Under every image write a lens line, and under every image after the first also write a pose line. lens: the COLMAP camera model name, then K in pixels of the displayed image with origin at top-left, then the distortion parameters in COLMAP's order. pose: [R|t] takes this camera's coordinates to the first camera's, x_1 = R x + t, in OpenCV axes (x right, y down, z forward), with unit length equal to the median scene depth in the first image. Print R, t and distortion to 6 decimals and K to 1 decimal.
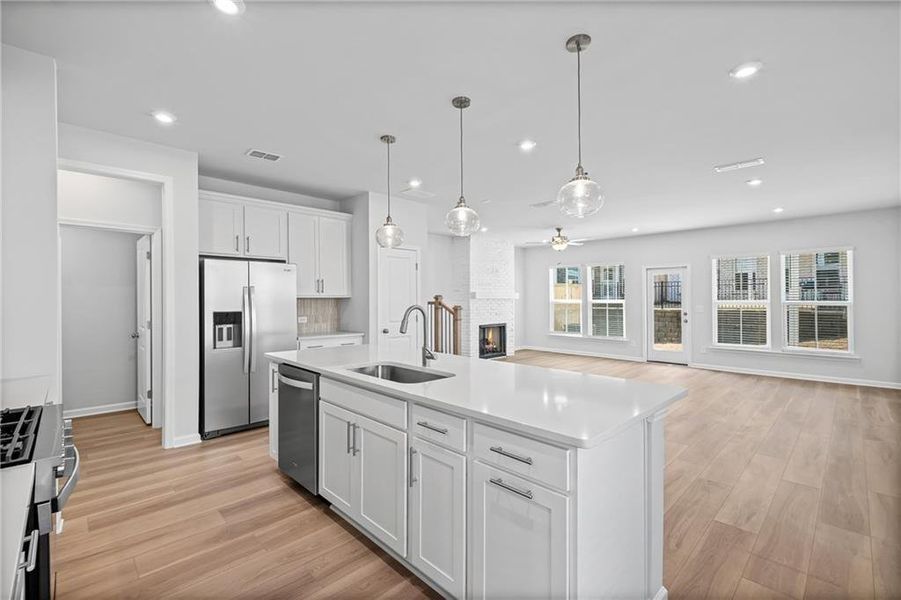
lens RADIAL K [[387.9, 0, 450.5], [0, 387.9, 300.0], [0, 0, 1]] dist [0.000621, -0.000144]
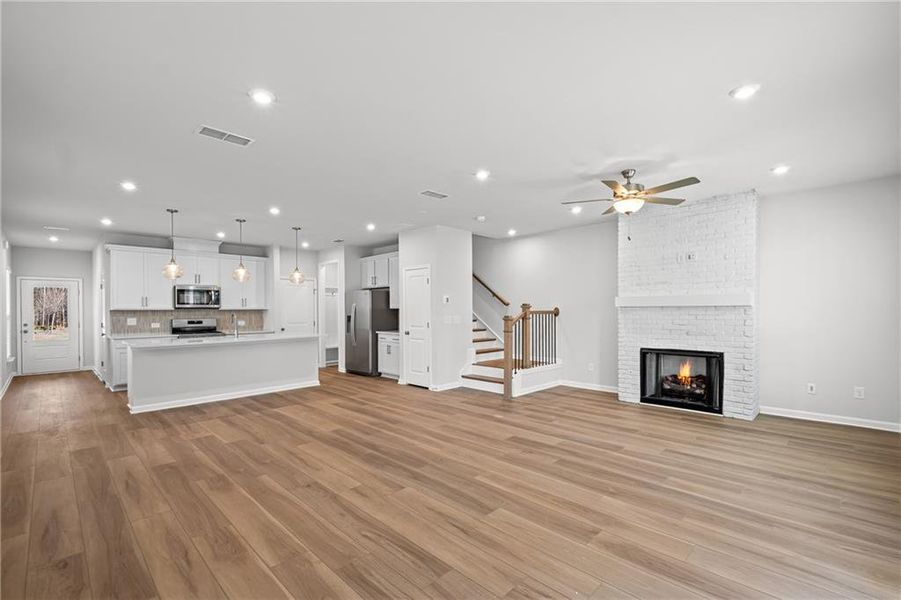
lens RADIAL K [[401.0, 0, 447.0], [0, 401.0, 307.9], [0, 0, 1]] dist [0.001823, 0.000288]
pose [[0.011320, -0.005560, -0.999920, 0.843302], [0.005047, 0.999972, -0.005503, 0.001446], [0.999923, -0.004984, 0.011348, 0.771743]]
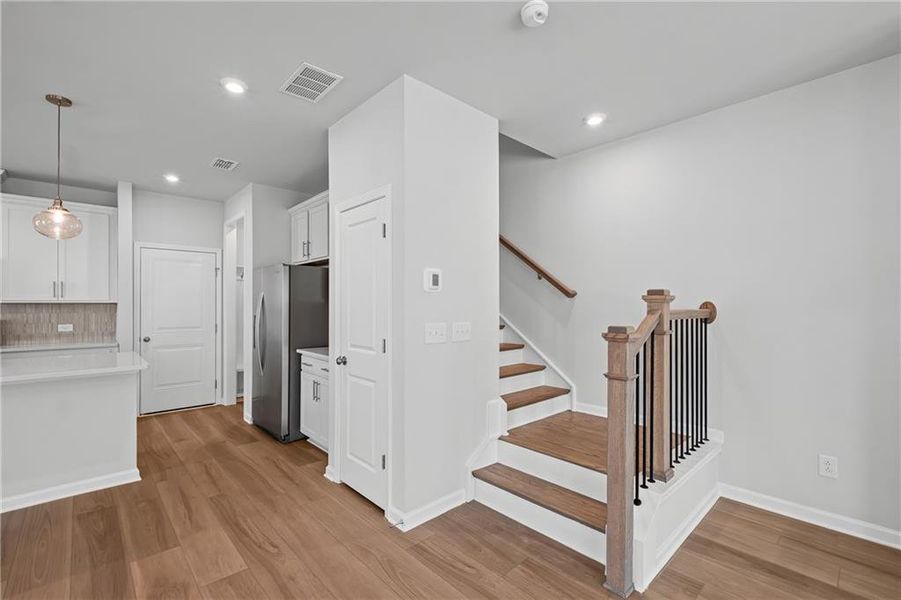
lens RADIAL K [[401.0, 0, 447.0], [0, 401.0, 307.9], [0, 0, 1]] dist [0.001823, 0.000288]
pose [[-0.033682, 0.003920, -0.999425, 0.281692], [-0.002434, 0.999989, 0.004004, 0.001310], [0.999430, 0.002567, -0.033672, 0.804154]]
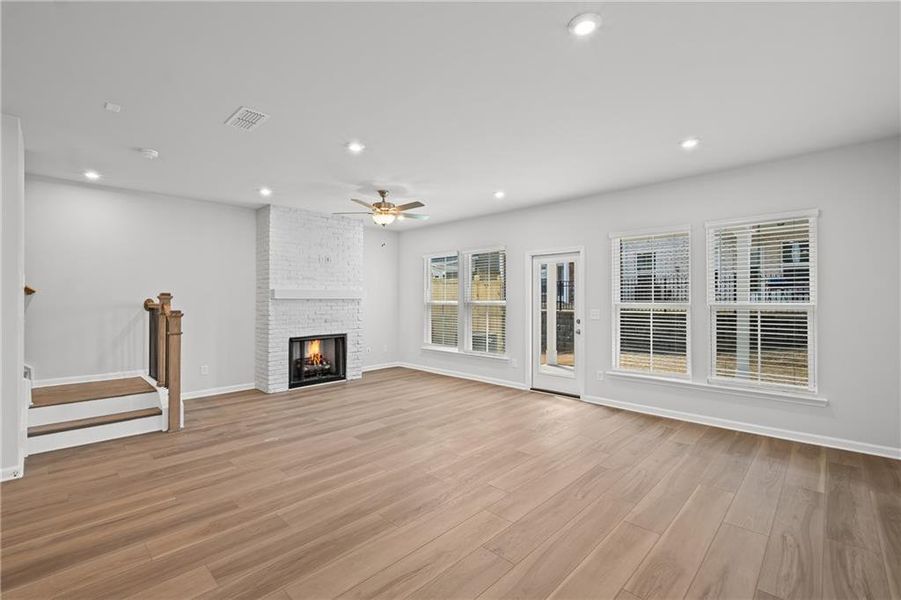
lens RADIAL K [[387.9, 0, 450.5], [0, 387.9, 300.0], [0, 0, 1]] dist [0.000621, -0.000144]
pose [[0.999745, -0.000096, 0.022597, 0.393985], [0.000124, 0.999999, -0.001217, -0.000339], [-0.022596, 0.001220, 0.999744, 0.356481]]
